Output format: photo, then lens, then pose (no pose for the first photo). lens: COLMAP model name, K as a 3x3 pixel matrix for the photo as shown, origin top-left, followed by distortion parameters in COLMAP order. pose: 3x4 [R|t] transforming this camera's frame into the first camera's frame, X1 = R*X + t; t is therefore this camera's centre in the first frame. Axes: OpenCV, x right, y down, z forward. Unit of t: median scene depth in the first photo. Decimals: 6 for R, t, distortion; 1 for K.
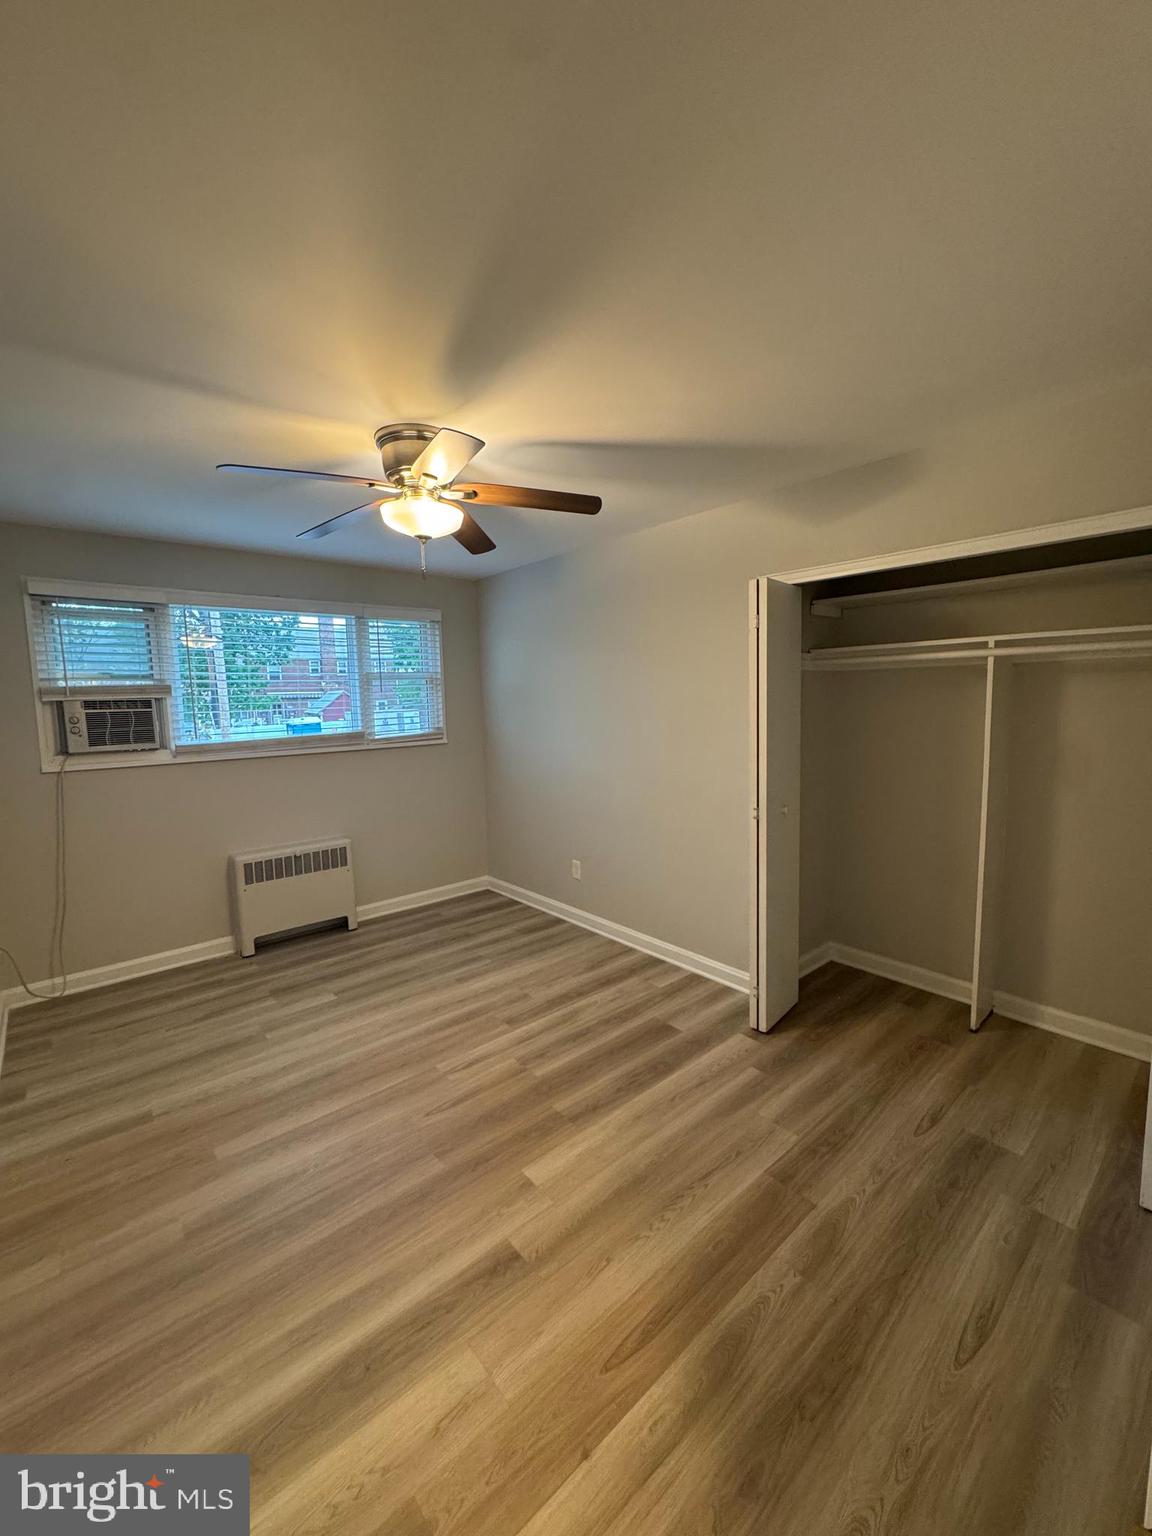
lens RADIAL K [[613.3, 0, 578.8], [0, 613.3, 769.0], [0, 0, 1]] dist [-0.001407, 0.000386]
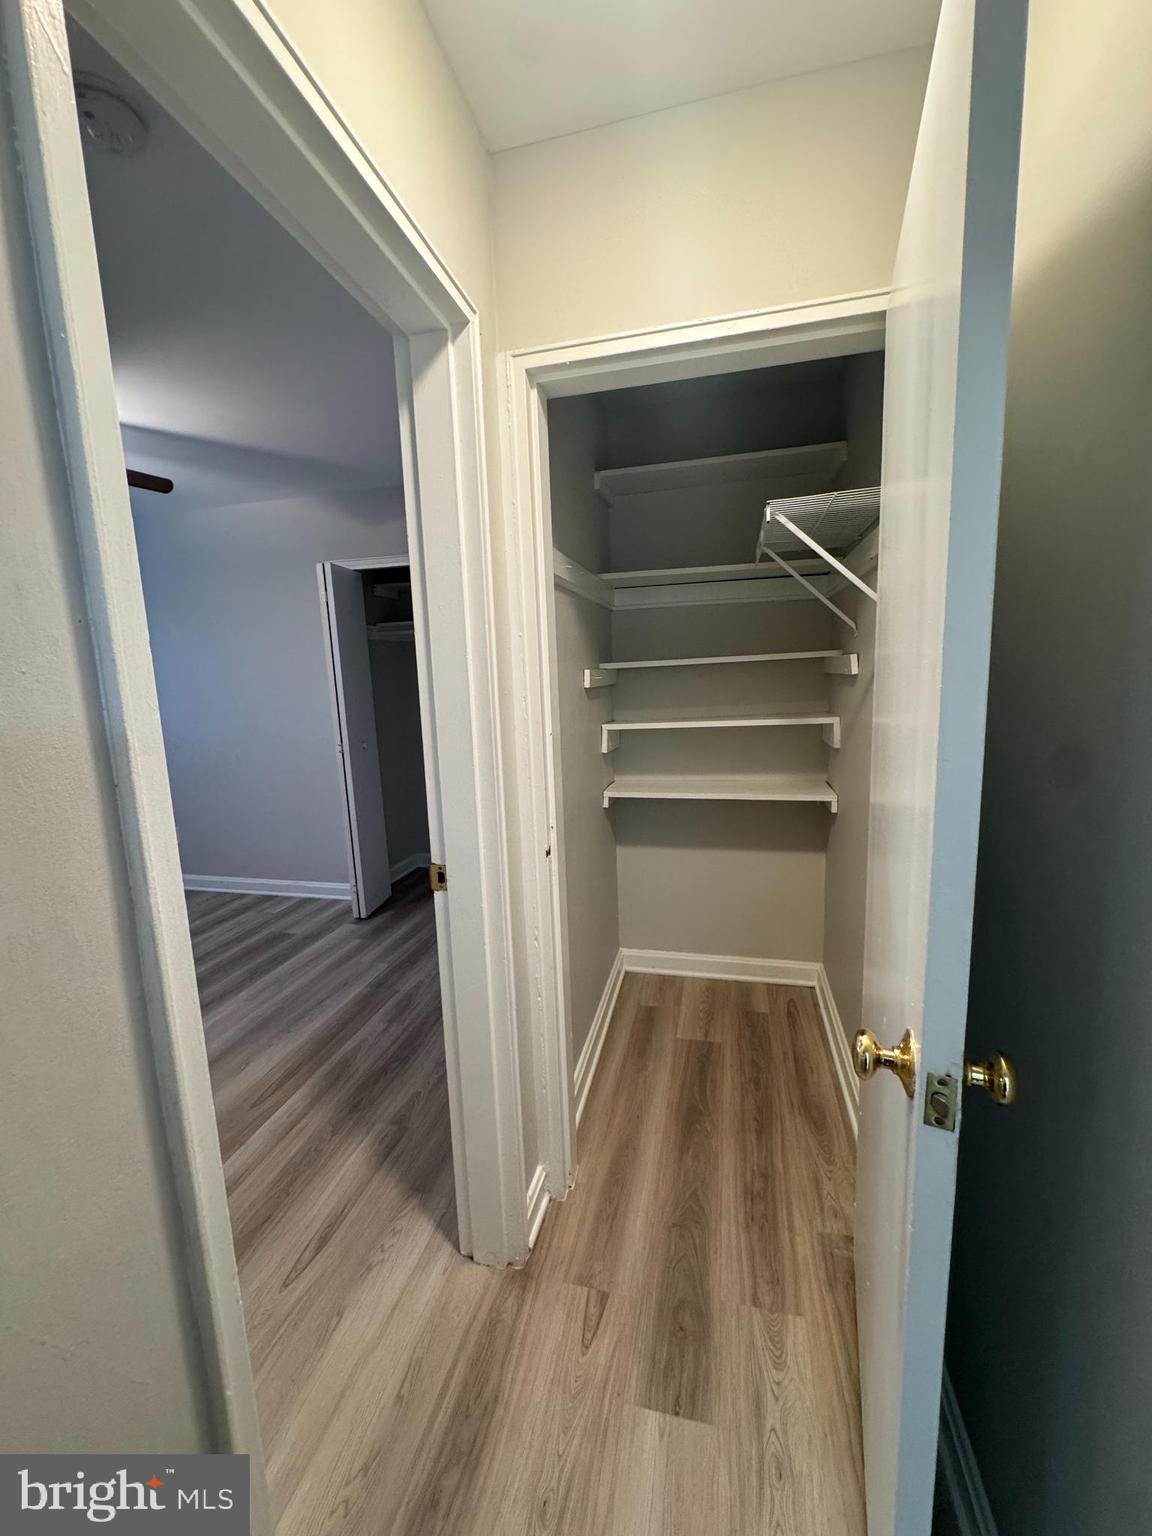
lens RADIAL K [[613.3, 0, 578.8], [0, 613.3, 769.0], [0, 0, 1]] dist [-0.001407, 0.000386]
pose [[0.814544, -0.094812, 0.572301, -0.044268], [0.080027, 0.995486, 0.051020, 0.093477], [-0.574555, 0.004241, 0.818455, -0.345471]]
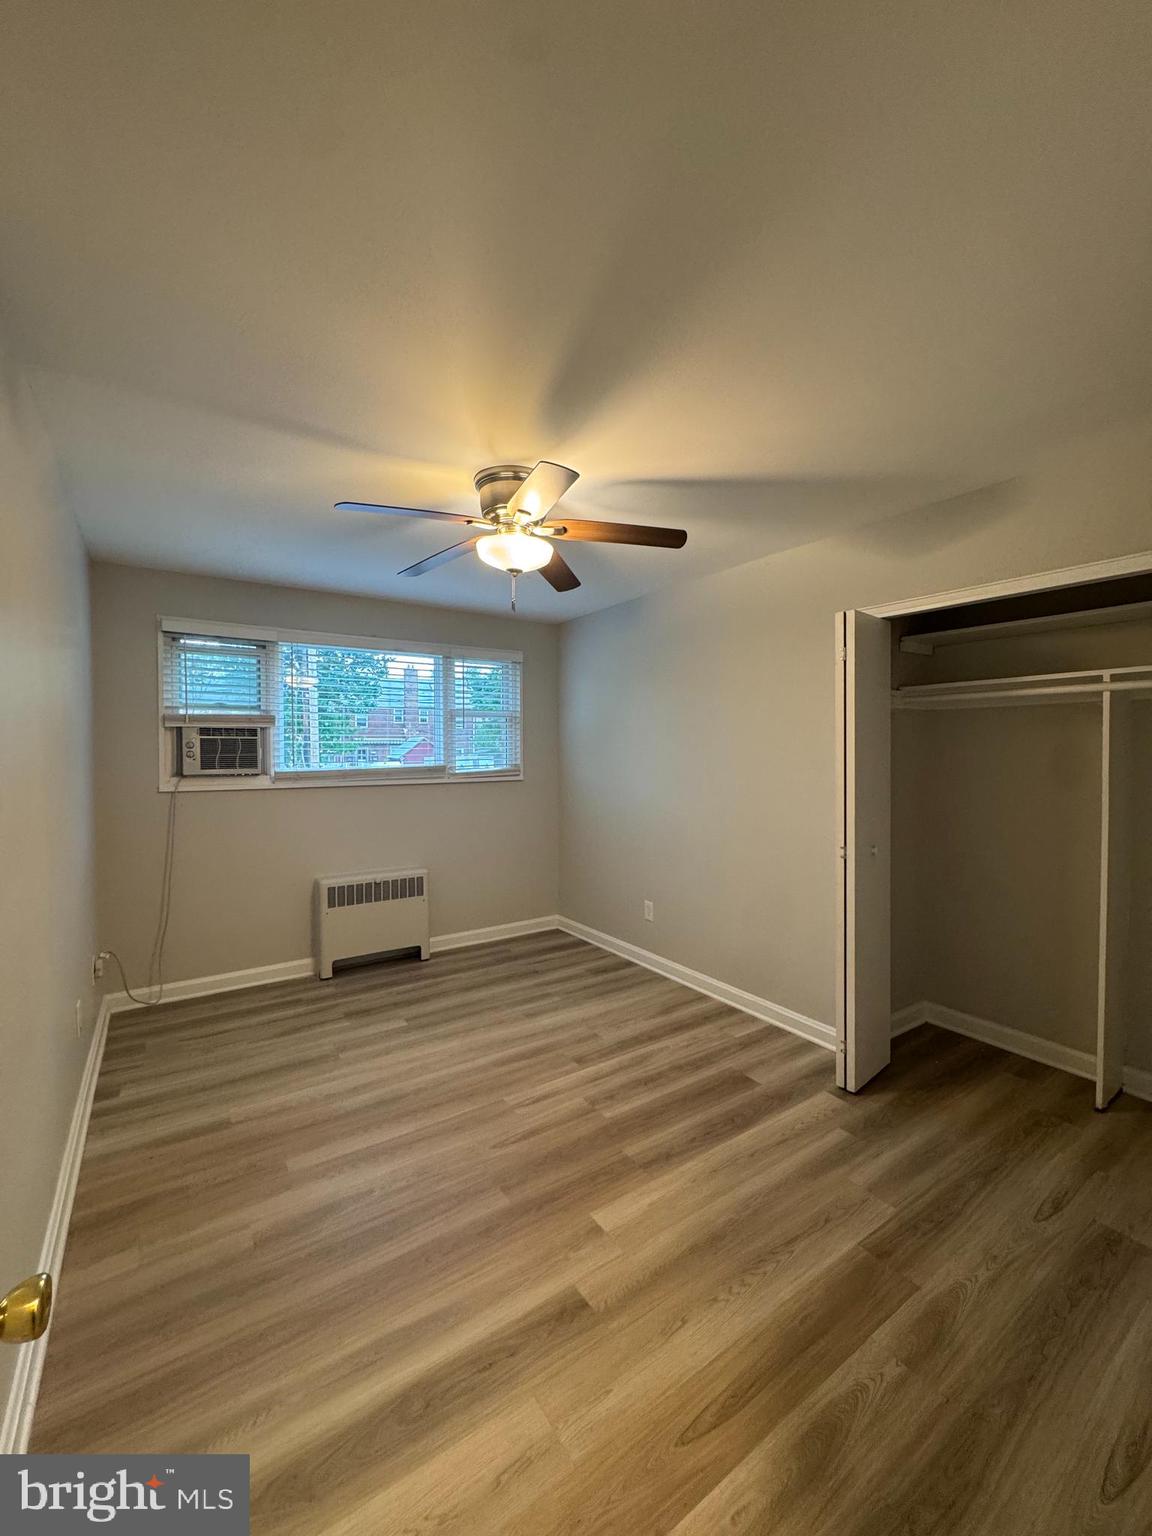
lens RADIAL K [[613.3, 0, 578.8], [0, 613.3, 769.0], [0, 0, 1]] dist [-0.001407, 0.000386]
pose [[0.993299, 0.023193, -0.113222, -0.014857], [-0.032580, 0.996118, -0.081779, 0.036456], [0.110886, 0.084920, 0.990198, 0.000559]]
